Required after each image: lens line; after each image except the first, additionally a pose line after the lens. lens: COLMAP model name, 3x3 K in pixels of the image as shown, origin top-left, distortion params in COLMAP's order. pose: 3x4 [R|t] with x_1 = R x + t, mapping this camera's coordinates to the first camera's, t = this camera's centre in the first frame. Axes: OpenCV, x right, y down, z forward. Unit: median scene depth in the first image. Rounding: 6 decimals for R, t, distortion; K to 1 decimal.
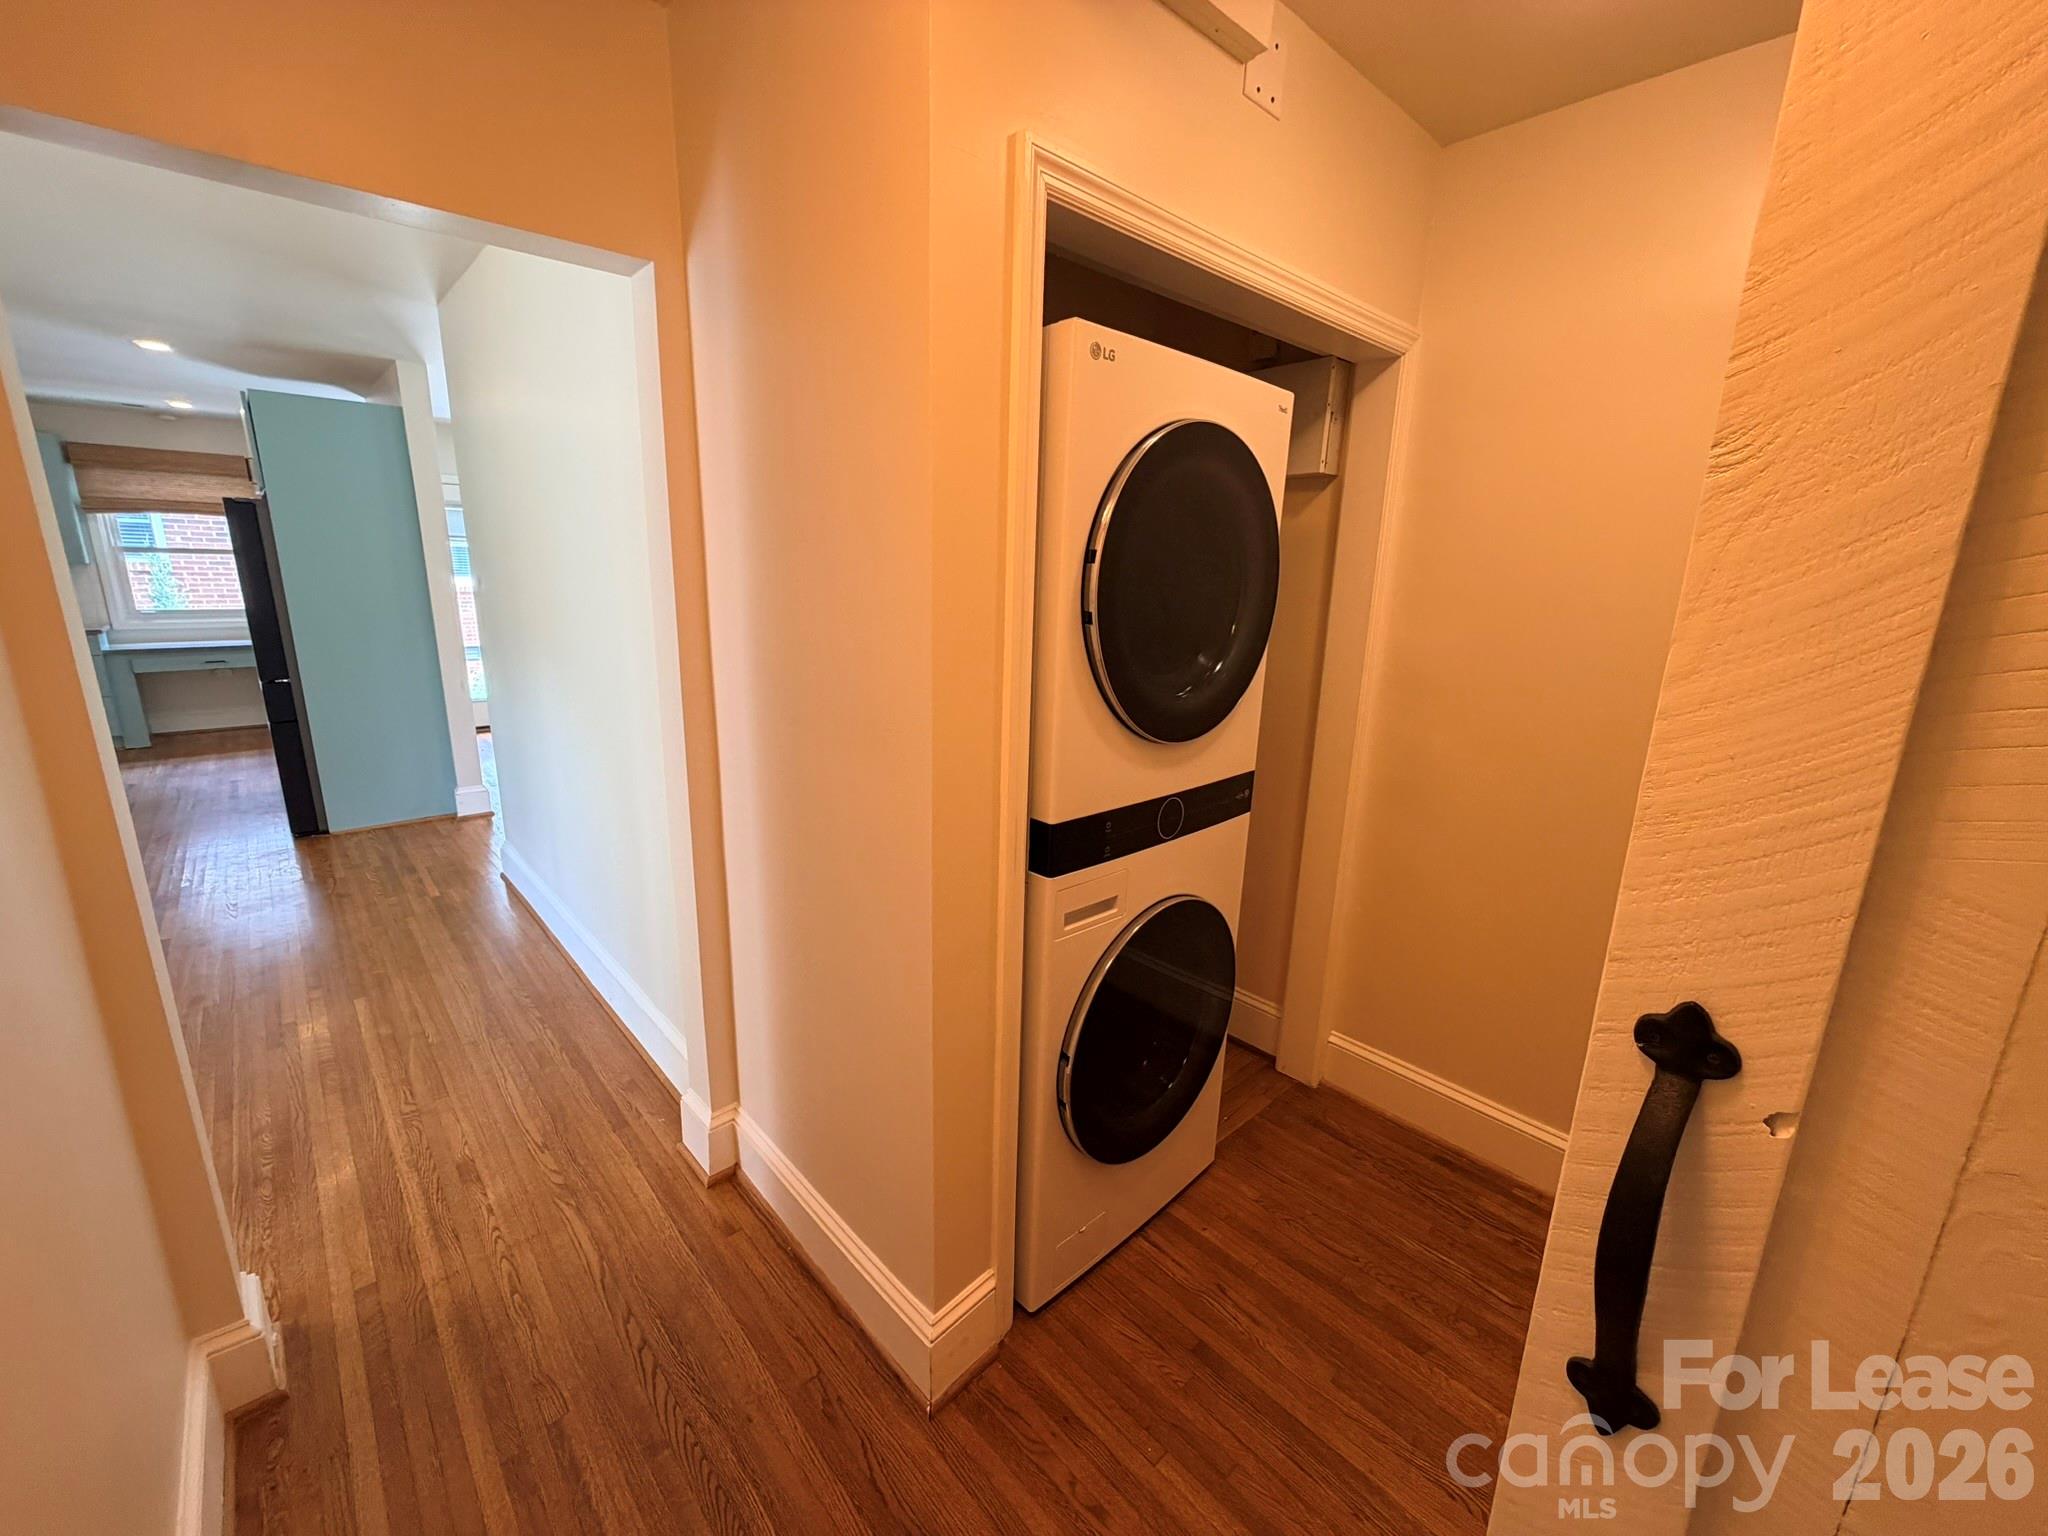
lens RADIAL K [[818.2, 0, 1021.2], [0, 818.2, 766.3], [0, 0, 1]] dist [-0.002682, -0.000004]
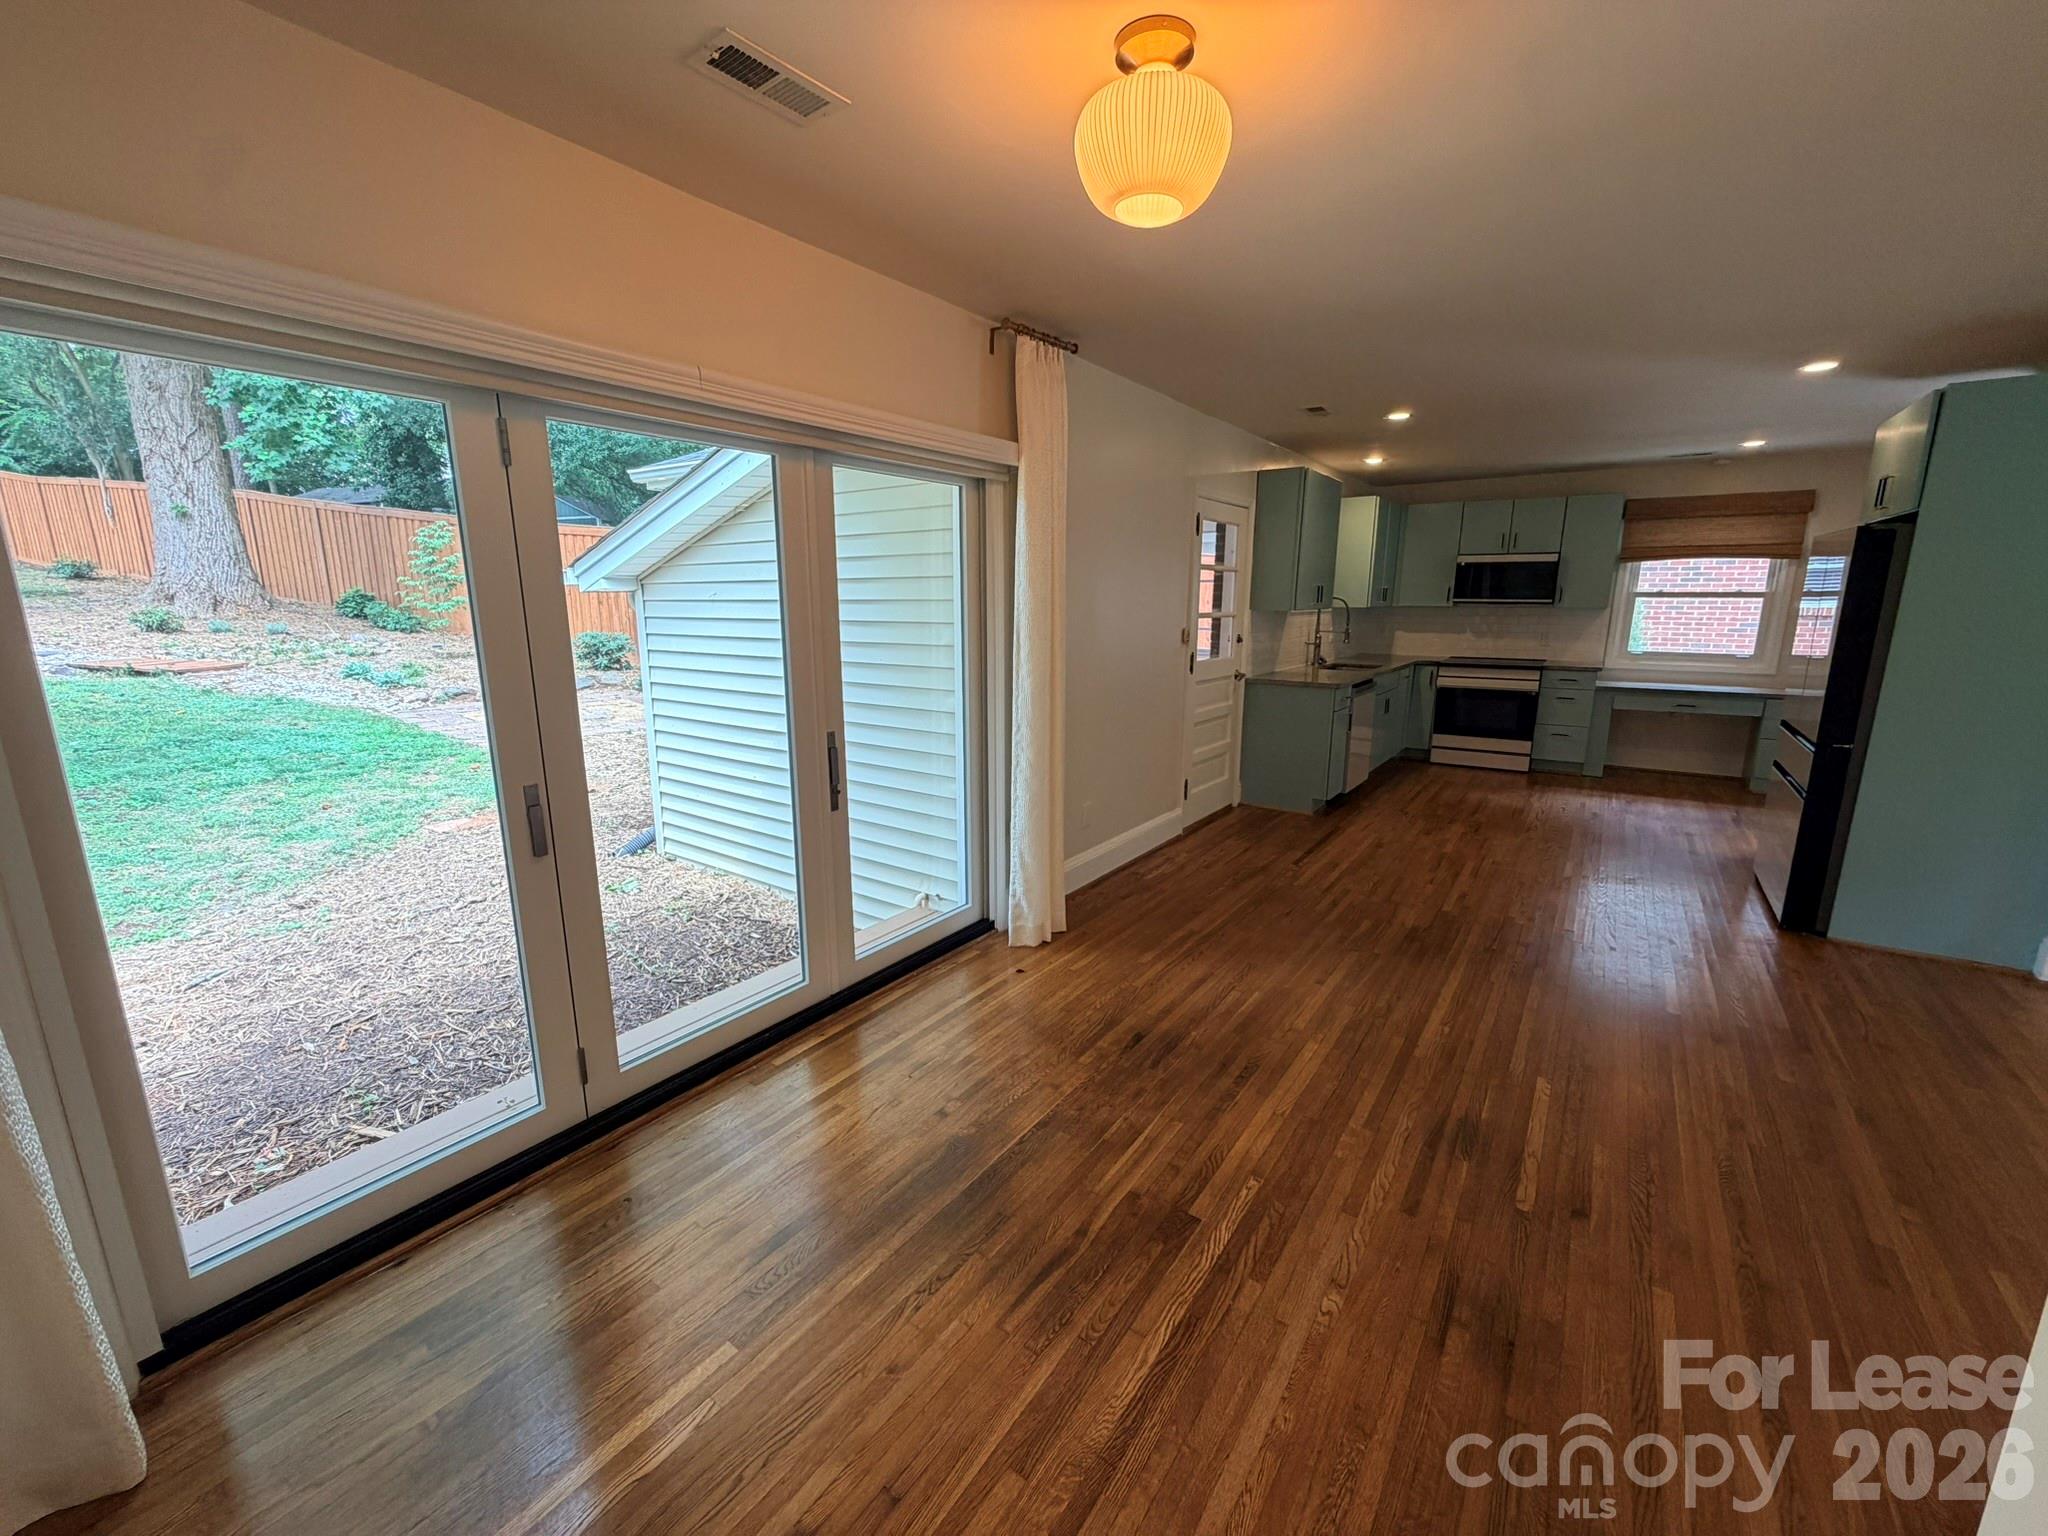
lens RADIAL K [[818.2, 0, 1020.4], [0, 818.2, 771.6], [0, 0, 1]] dist [-0.002682, -0.000004]
pose [[0.205452, 0.181159, -0.961754, -0.214735], [-0.221233, 0.965877, 0.134676, -0.007251], [0.953334, 0.185102, 0.238520, 0.014318]]
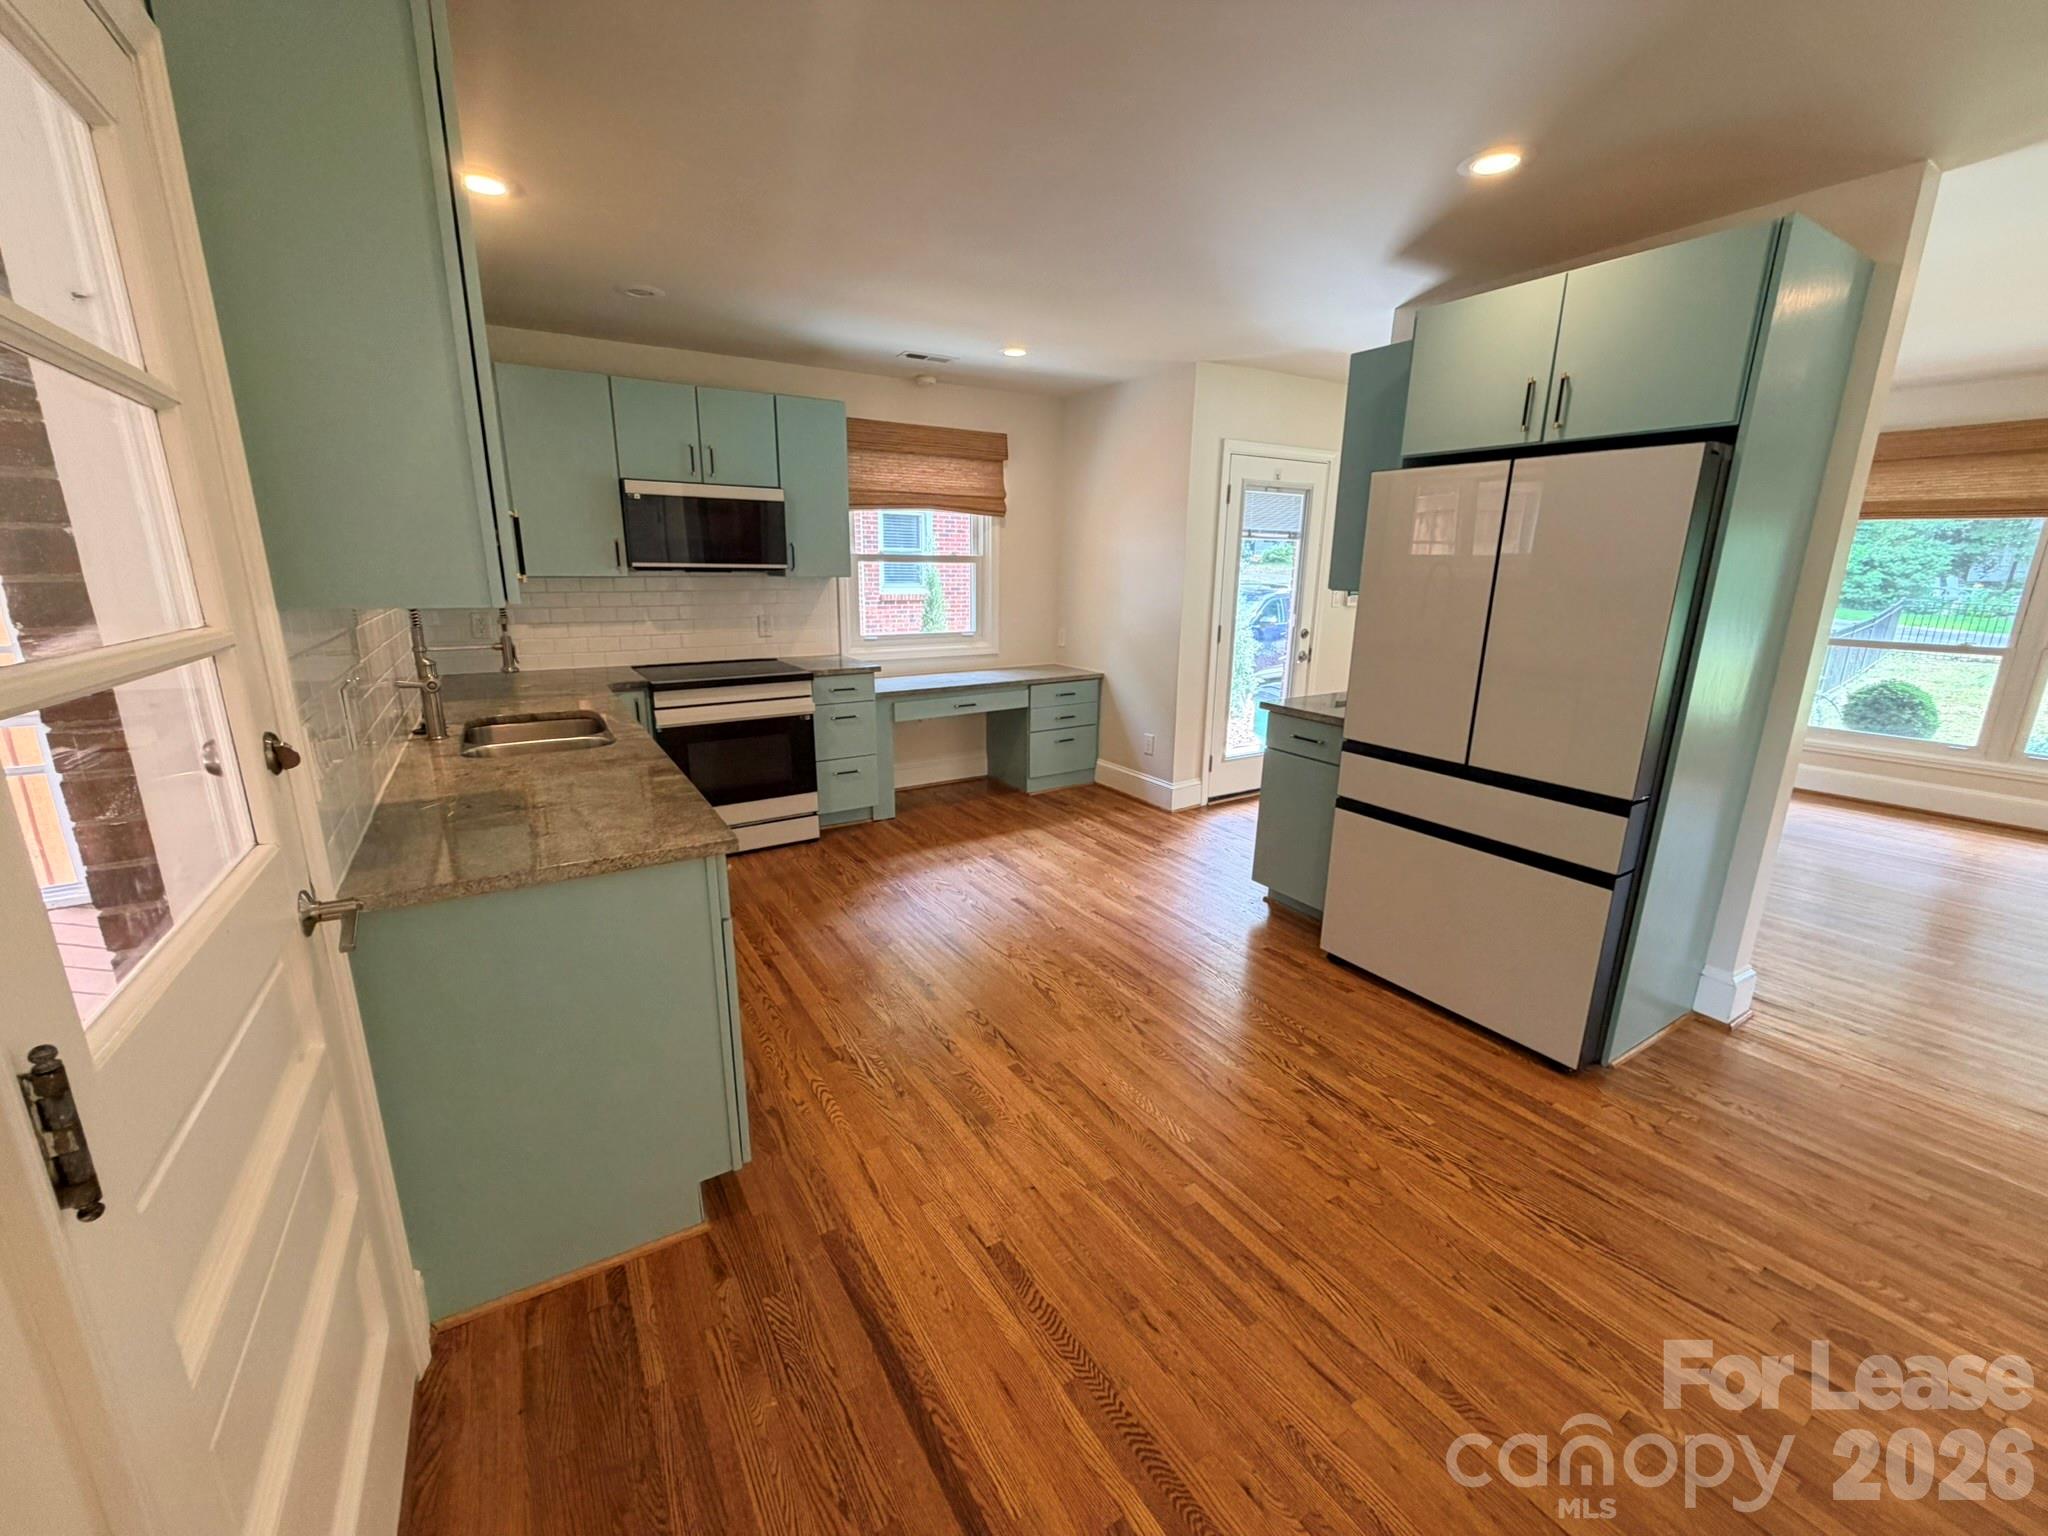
lens RADIAL K [[818.2, 0, 1022.0], [0, 818.2, 777.1], [0, 0, 1]] dist [-0.002682, -0.000004]
pose [[0.982600, 0.031453, -0.183054, -0.925822], [-0.028577, 0.999424, 0.018330, -0.090951], [0.183525, -0.012780, 0.982932, 0.310896]]
